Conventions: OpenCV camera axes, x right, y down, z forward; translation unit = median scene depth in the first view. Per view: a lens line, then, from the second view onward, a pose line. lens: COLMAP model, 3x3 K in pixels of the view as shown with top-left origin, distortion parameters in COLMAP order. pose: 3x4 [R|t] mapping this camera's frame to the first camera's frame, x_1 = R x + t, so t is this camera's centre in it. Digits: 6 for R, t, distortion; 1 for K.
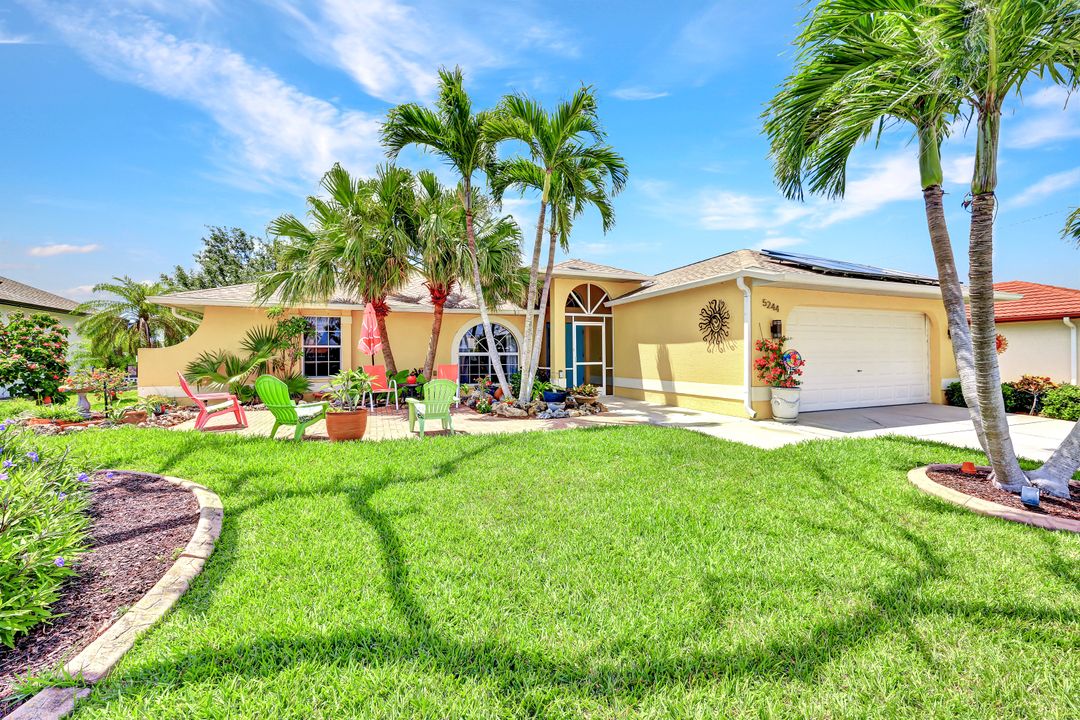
lens RADIAL K [[429.7, 0, 542.9], [0, 429.7, 358.4], [0, 0, 1]] dist [0.003230, 0.000452]
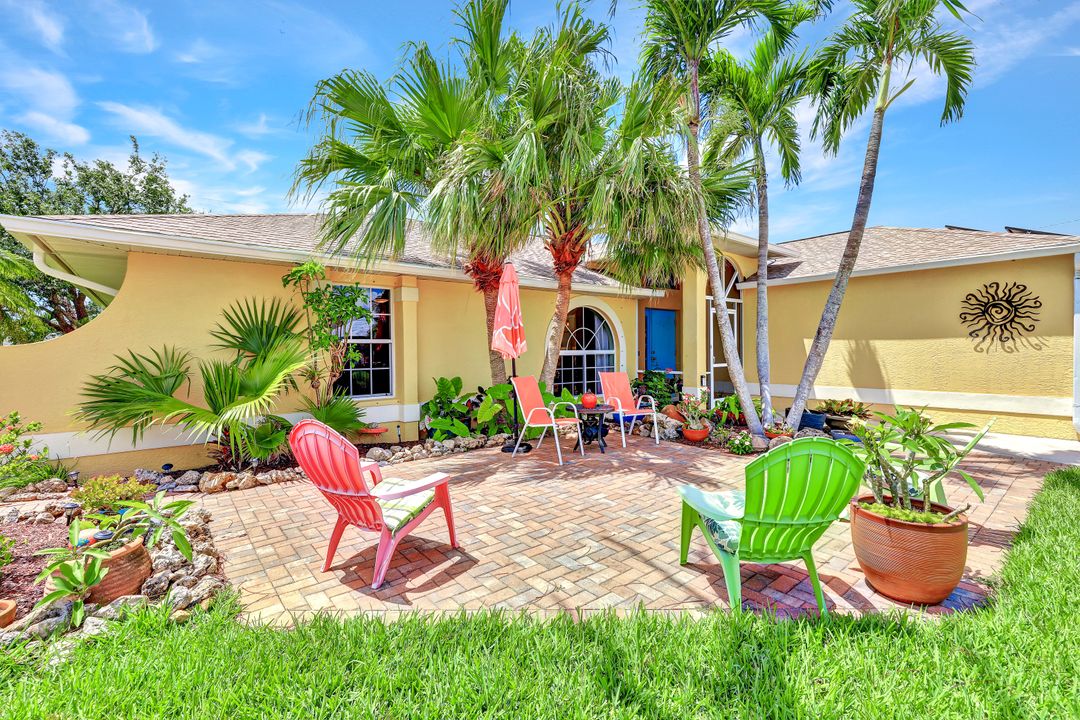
lens RADIAL K [[459.5, 0, 539.8], [0, 459.5, 357.9], [0, 0, 1]] dist [-0.001360, -0.000020]
pose [[0.949359, -0.006503, 0.314126, -0.488045], [0.002289, 0.999902, 0.013779, -0.013864], [-0.314185, -0.012362, 0.949281, 0.388836]]
